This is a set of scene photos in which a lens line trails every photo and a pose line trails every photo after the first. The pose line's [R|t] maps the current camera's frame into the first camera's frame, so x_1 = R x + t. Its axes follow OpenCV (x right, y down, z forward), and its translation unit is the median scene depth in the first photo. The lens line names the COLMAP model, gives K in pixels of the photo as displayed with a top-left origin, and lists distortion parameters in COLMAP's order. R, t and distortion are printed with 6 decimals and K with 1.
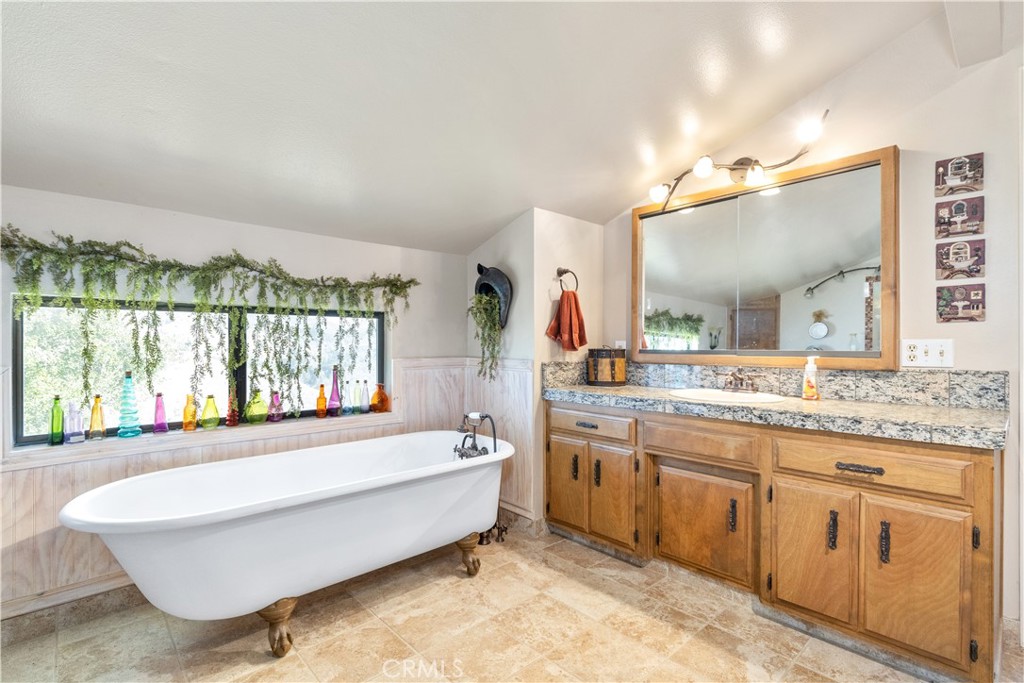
lens RADIAL K [[477.3, 0, 530.8], [0, 477.3, 343.7], [0, 0, 1]] dist [-0.000499, 0.000047]
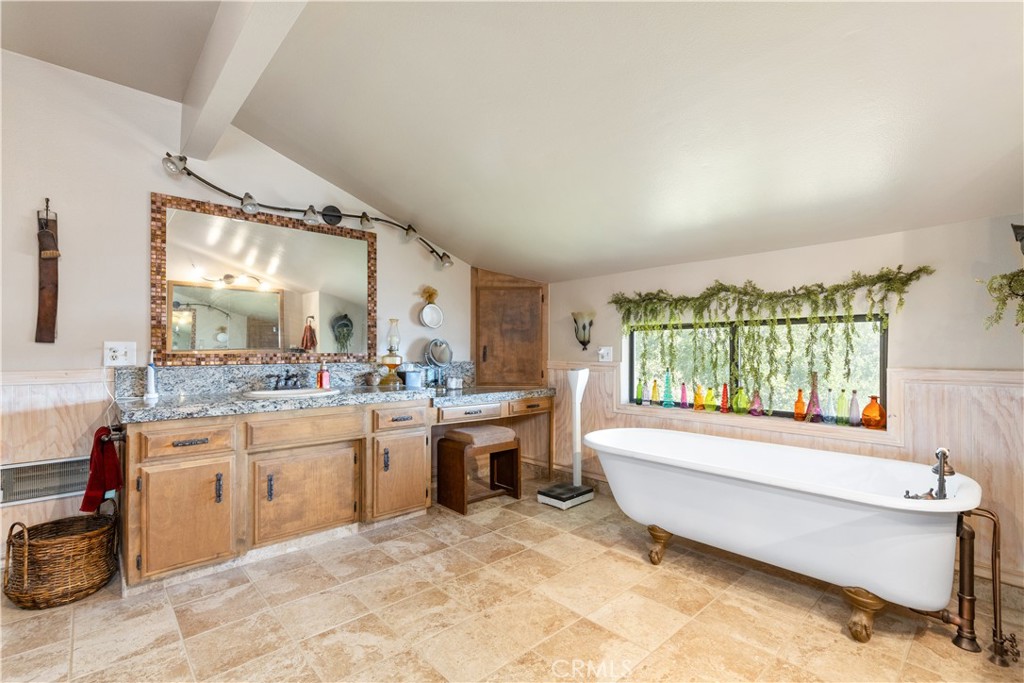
lens RADIAL K [[458.6, 0, 510.4], [0, 458.6, 348.1], [0, 0, 1]] dist [-0.000180, 0.000131]
pose [[-0.021933, -0.006480, -0.999738, 0.635110], [0.001293, 0.999978, -0.006510, 0.000684], [0.999759, -0.001436, -0.021925, 0.418106]]
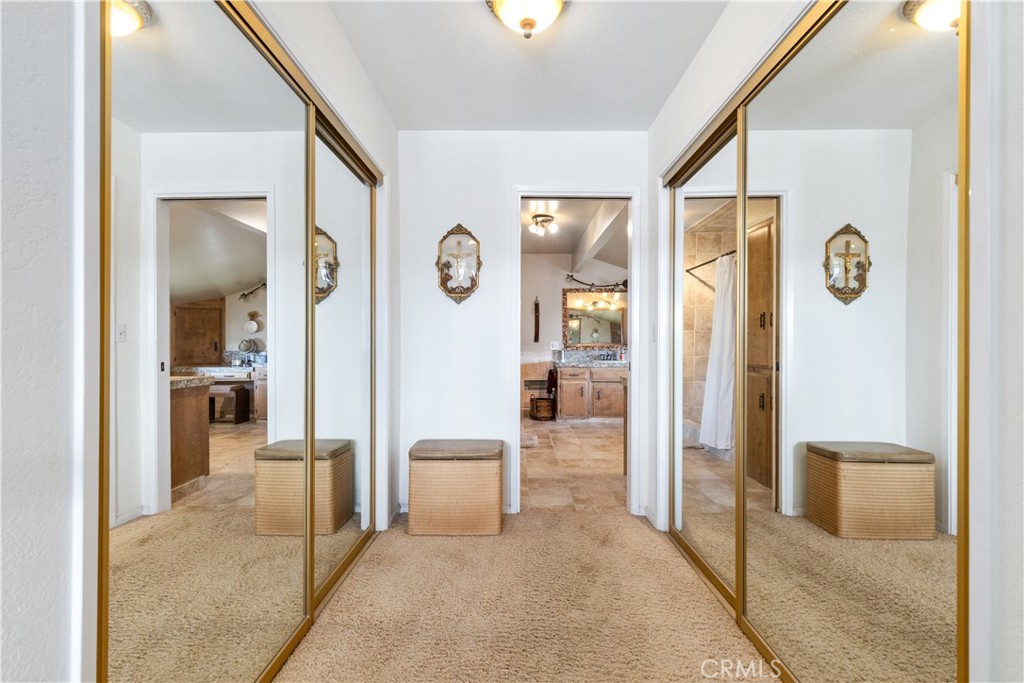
lens RADIAL K [[458.6, 0, 510.4], [0, 458.6, 348.1], [0, 0, 1]] dist [-0.000180, 0.000131]
pose [[-0.706288, 0.004318, -0.707911, 1.289043], [0.000508, 0.999984, 0.005594, 0.002559], [0.707924, 0.003591, -0.706279, 0.922726]]
